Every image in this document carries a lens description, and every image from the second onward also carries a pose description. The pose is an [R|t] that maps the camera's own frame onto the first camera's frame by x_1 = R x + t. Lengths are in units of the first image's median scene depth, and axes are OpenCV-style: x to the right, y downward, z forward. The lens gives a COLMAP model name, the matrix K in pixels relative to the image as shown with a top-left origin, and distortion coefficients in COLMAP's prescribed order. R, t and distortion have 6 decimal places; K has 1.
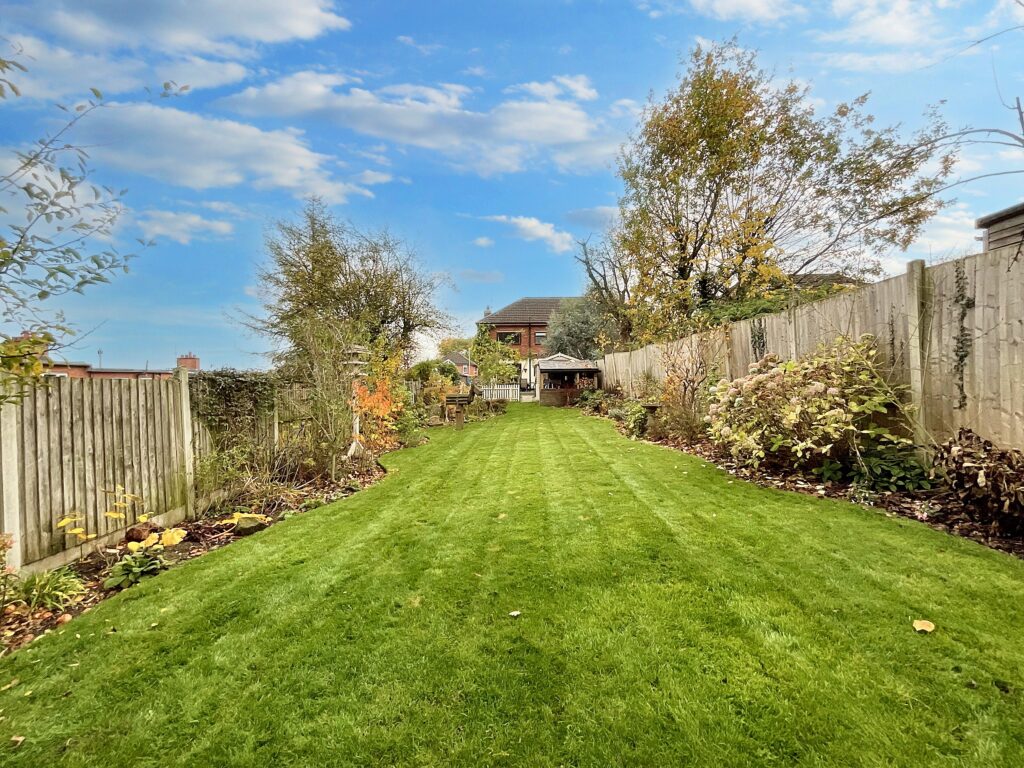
lens RADIAL K [[414.0, 0, 512.0], [0, 414.0, 383.7], [0, 0, 1]] dist [0.002042, 0.000101]
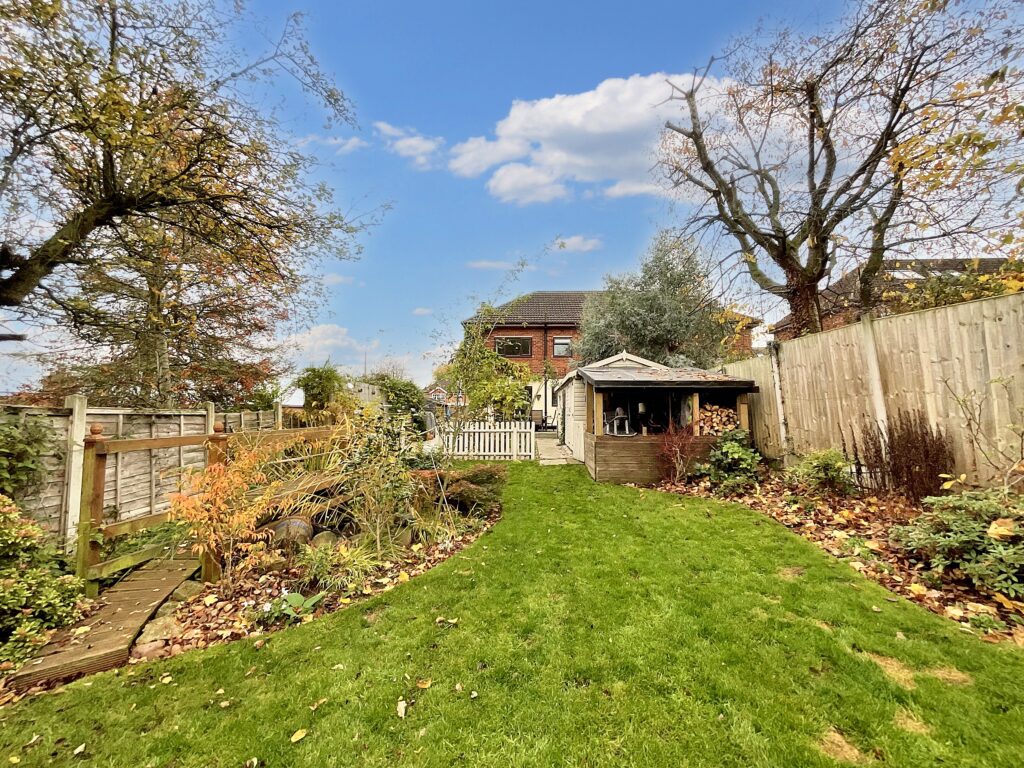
lens RADIAL K [[414.0, 0, 512.3], [0, 414.0, 384.8], [0, 0, 1]] dist [0.002042, 0.000101]
pose [[0.999877, 0.010187, -0.011932, -0.000432], [-0.011074, 0.996986, -0.076785, -0.001762], [0.011114, 0.076908, 0.996976, 0.390132]]
